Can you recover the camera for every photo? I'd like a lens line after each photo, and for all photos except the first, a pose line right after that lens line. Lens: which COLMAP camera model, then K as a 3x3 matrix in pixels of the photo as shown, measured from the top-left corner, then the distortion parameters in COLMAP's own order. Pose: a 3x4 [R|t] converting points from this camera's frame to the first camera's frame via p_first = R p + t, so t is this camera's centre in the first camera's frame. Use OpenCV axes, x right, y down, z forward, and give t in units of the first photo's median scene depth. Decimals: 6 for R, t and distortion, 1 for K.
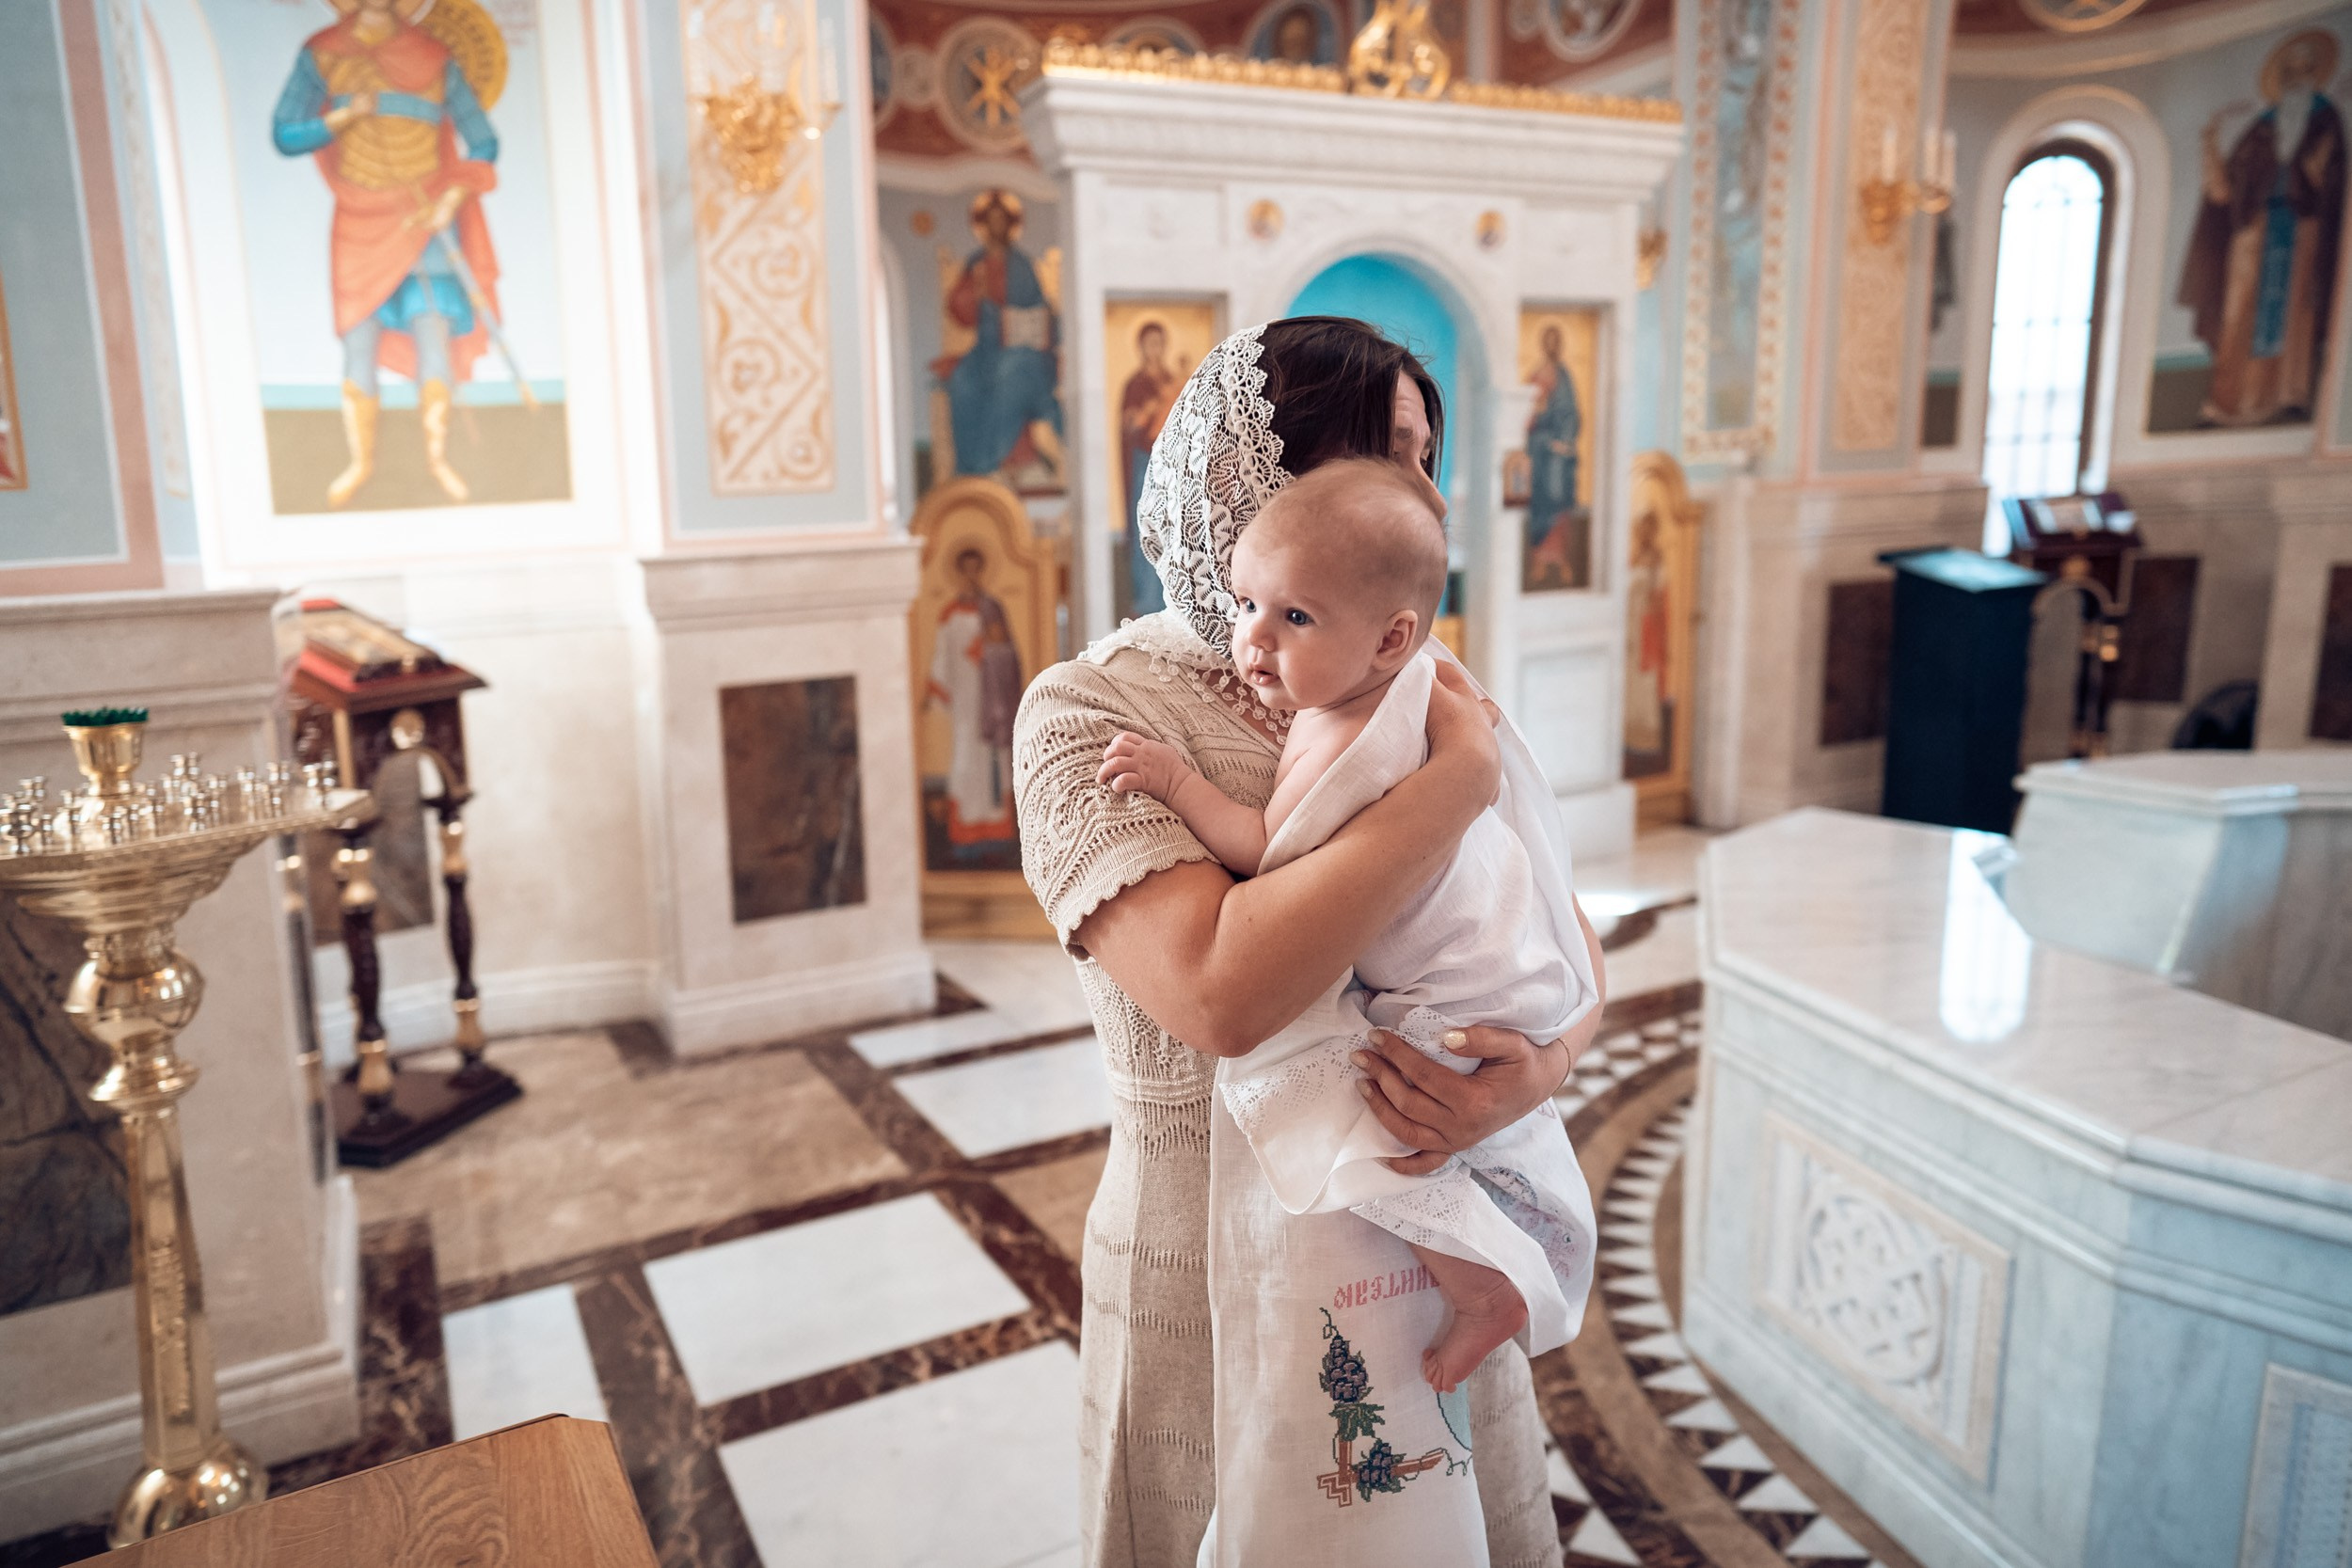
lens RADIAL K [[1570.7, 0, 1212.1], [0, 1570.7, 780.2], [0, 0, 1]] dist [-0.031522, 0.040134]
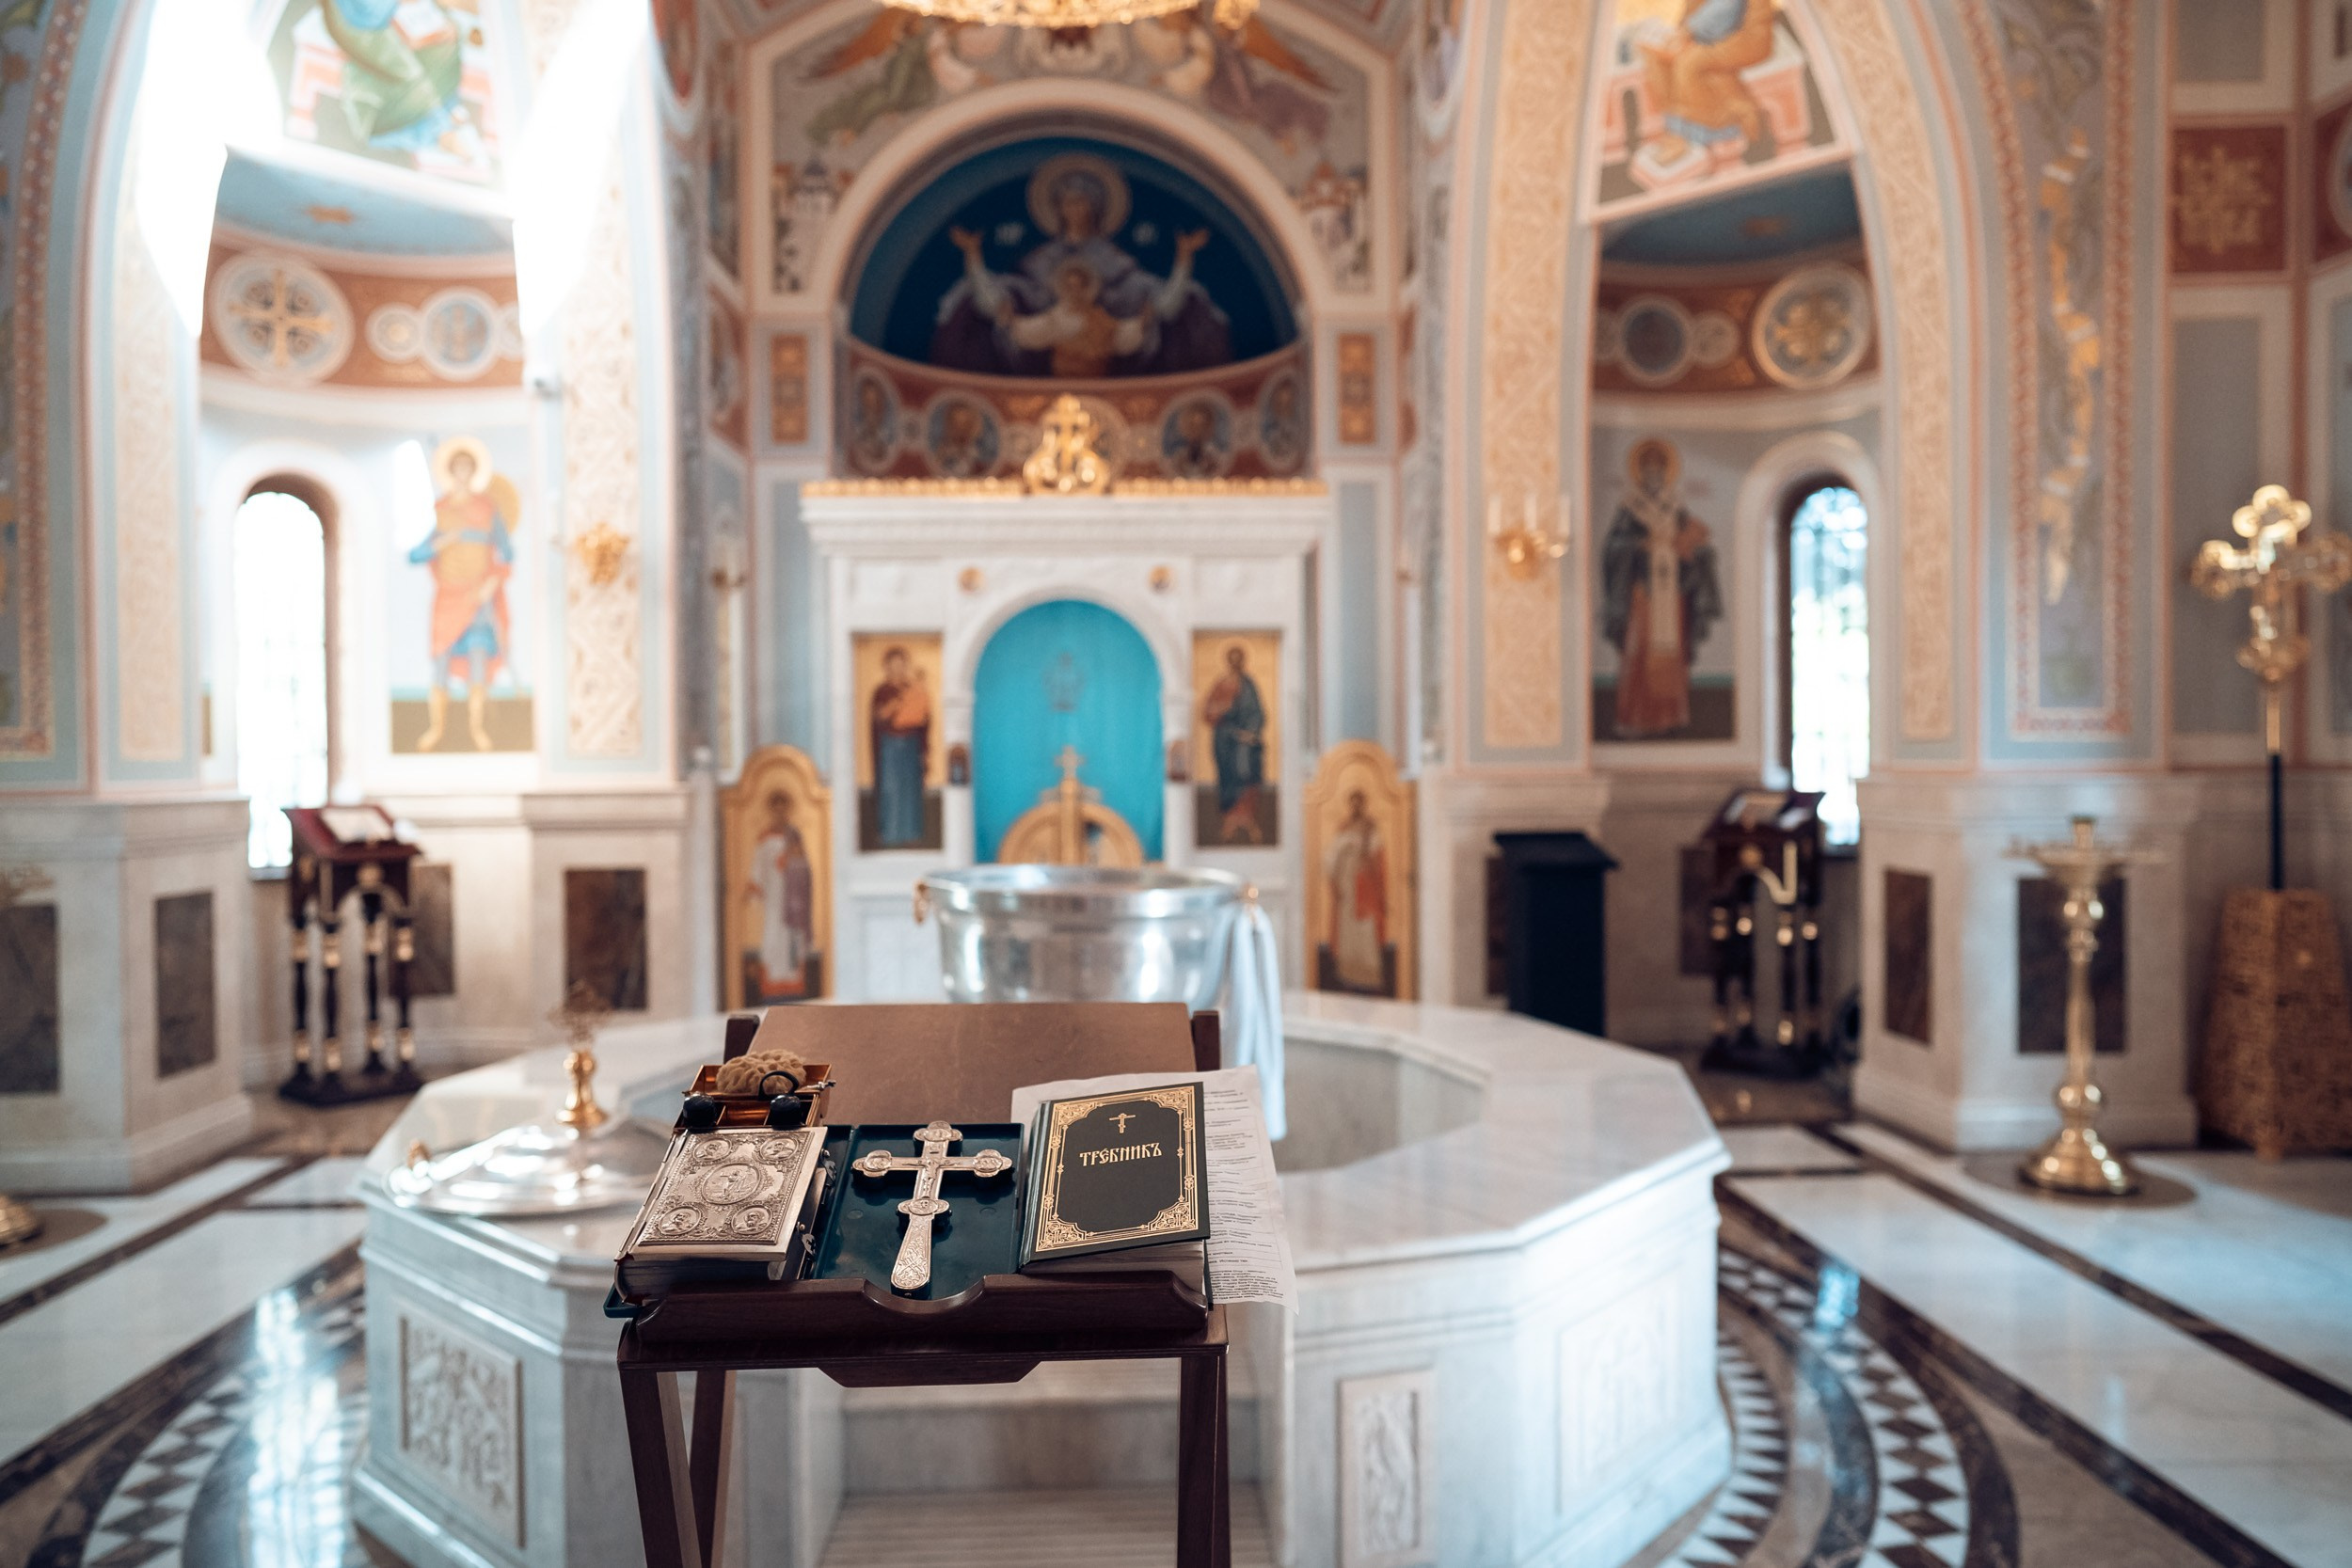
lens RADIAL K [[1570.7, 0, 1164.9], [0, 1570.7, 788.2], [0, 0, 1]] dist [-0.031522, 0.040134]
pose [[0.910817, 0.048632, -0.409937, 0.783830], [-0.104544, 0.987838, -0.115092, -0.016025], [0.399354, 0.147684, 0.904824, -0.219249]]
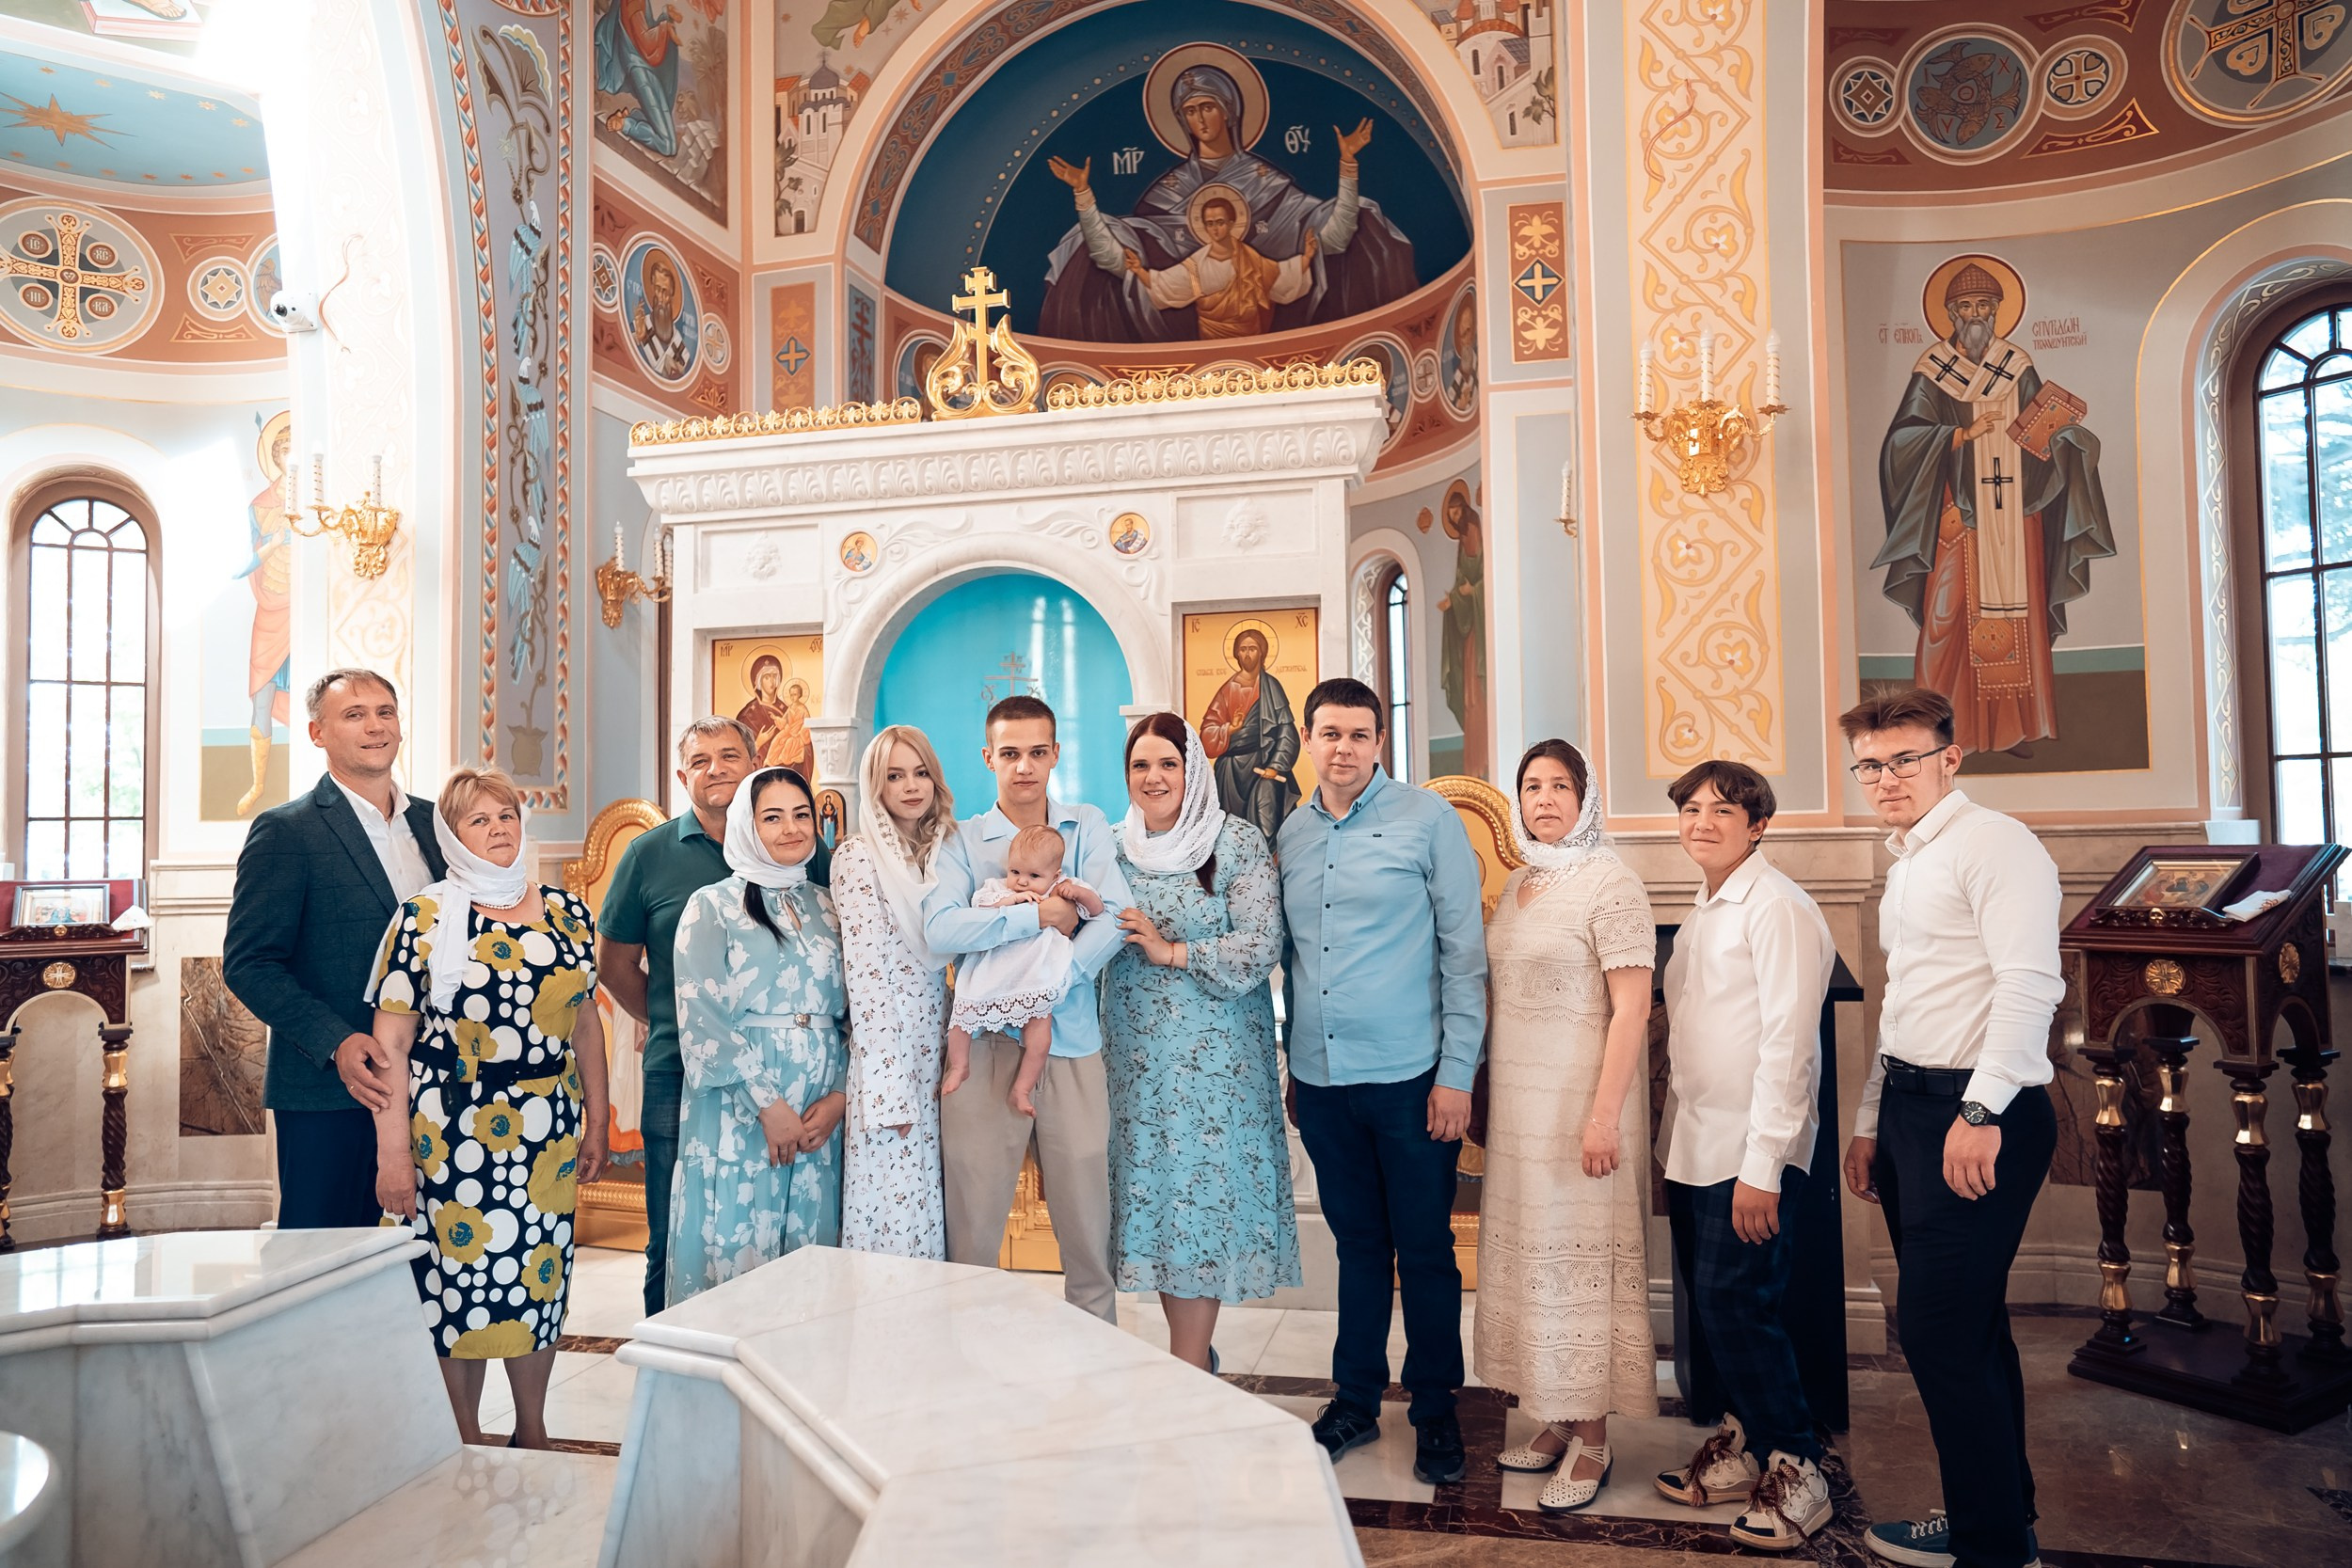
lens RADIAL K [[1570.7, 0, 1154.1], [0, 1570.7, 788.8], [0, 0, 1]] dist [-0.031522, 0.040134]
pose [[0.764073, 0.011726, -0.645023, 0.798837], [-0.129595, 0.982243, -0.135658, -0.094951], [0.631978, 0.187244, 0.752026, 0.383953]]
